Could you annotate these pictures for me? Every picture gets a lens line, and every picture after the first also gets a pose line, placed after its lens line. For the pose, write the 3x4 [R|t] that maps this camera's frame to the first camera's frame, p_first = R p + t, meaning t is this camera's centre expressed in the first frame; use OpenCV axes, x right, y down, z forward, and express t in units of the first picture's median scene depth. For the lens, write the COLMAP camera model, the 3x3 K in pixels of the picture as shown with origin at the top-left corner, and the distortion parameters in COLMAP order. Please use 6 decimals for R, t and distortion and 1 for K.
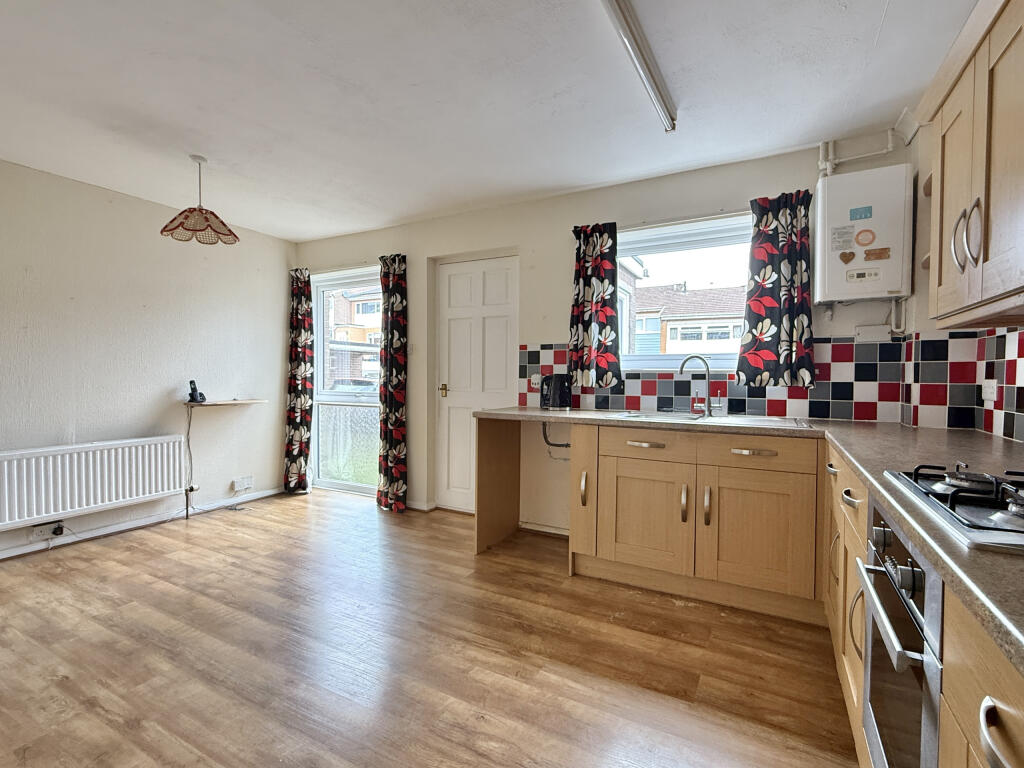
lens RADIAL K [[479.2, 0, 511.4], [0, 479.2, 386.0], [0, 0, 1]] dist [0.000642, -0.000633]
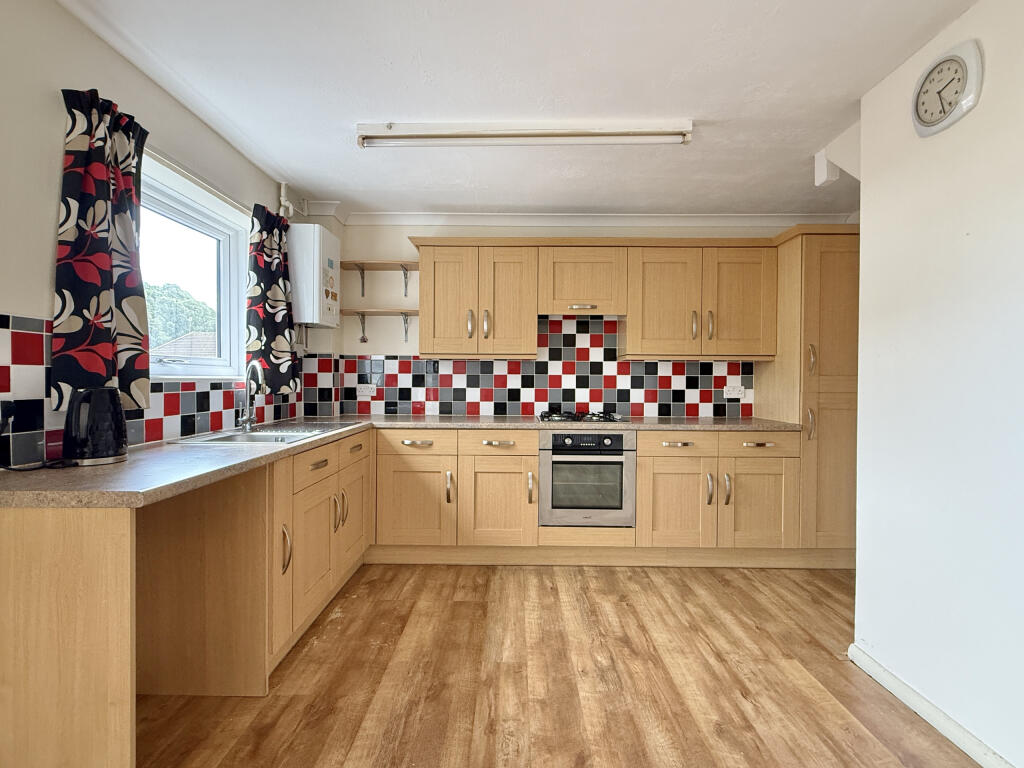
lens RADIAL K [[479.2, 0, 511.4], [0, 479.2, 386.0], [0, 0, 1]] dist [0.000642, -0.000633]
pose [[-0.471578, -0.023259, 0.881517, -0.568094], [0.012042, 0.999389, 0.032811, -0.040732], [-0.881742, 0.026088, -0.471010, 0.946053]]
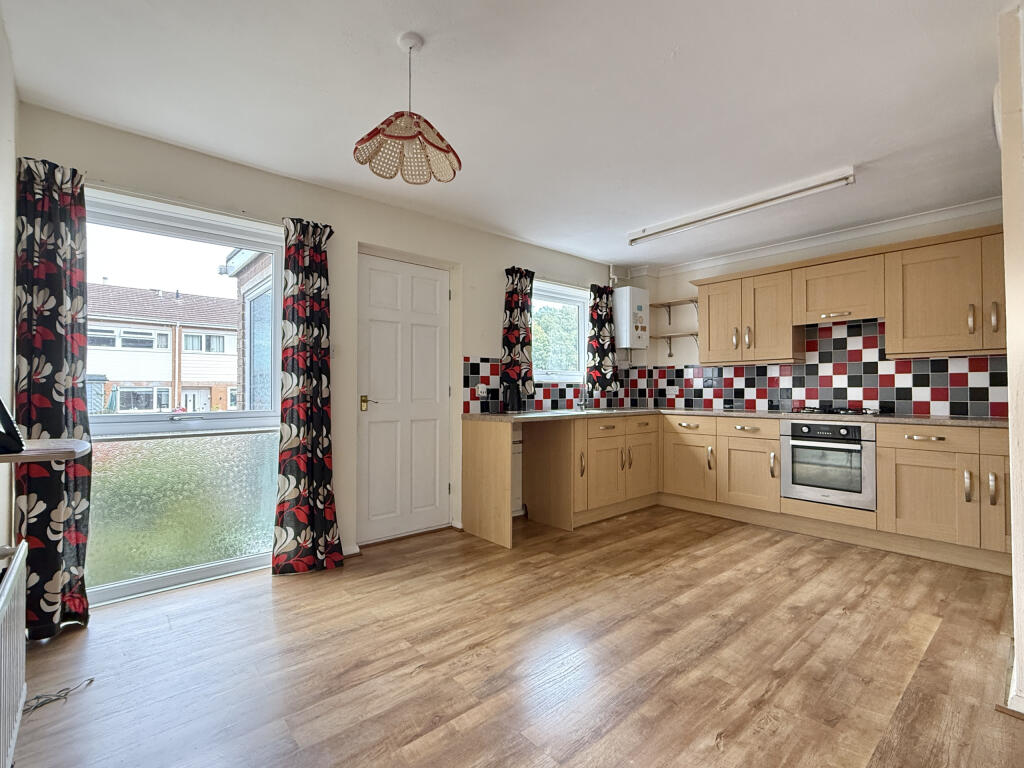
lens RADIAL K [[479.2, 0, 511.4], [0, 479.2, 386.0], [0, 0, 1]] dist [0.000642, -0.000633]
pose [[0.345748, 0.001551, 0.938326, -1.147444], [0.026786, 0.999575, -0.011522, -0.005772], [-0.937945, 0.029118, 0.345560, 0.640549]]
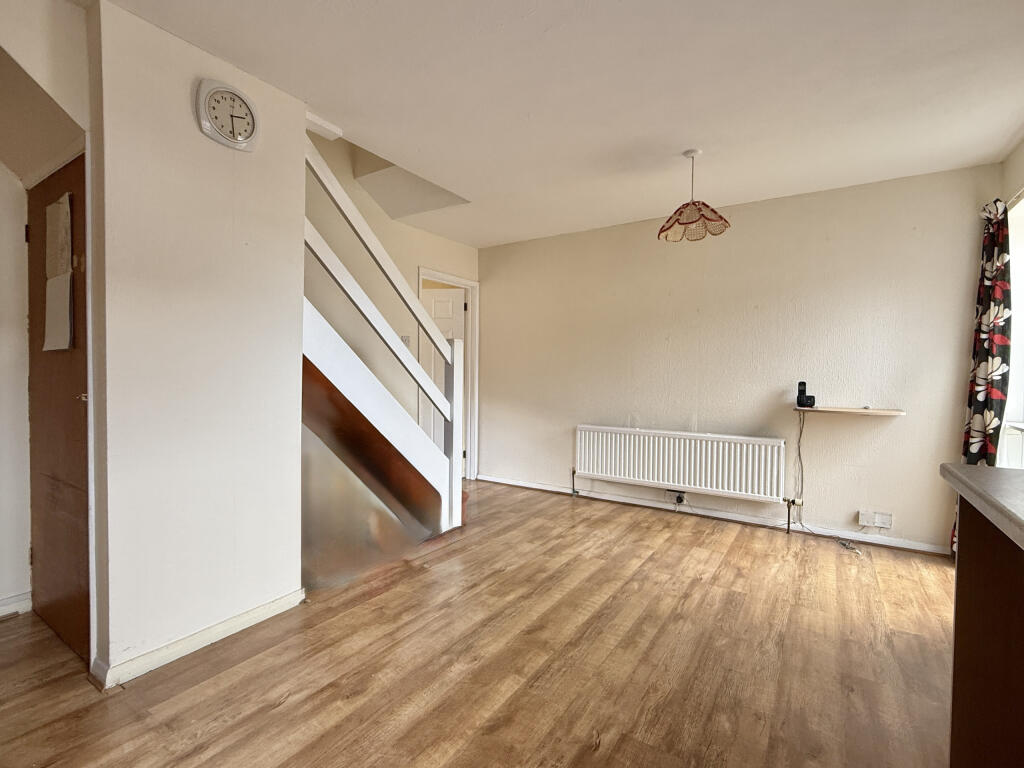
lens RADIAL K [[479.2, 0, 511.4], [0, 479.2, 386.0], [0, 0, 1]] dist [0.000642, -0.000633]
pose [[-0.084053, 0.020189, -0.996257, 0.348587], [-0.036249, 0.999071, 0.023305, -0.006167], [0.995802, 0.038072, -0.083243, 0.698602]]
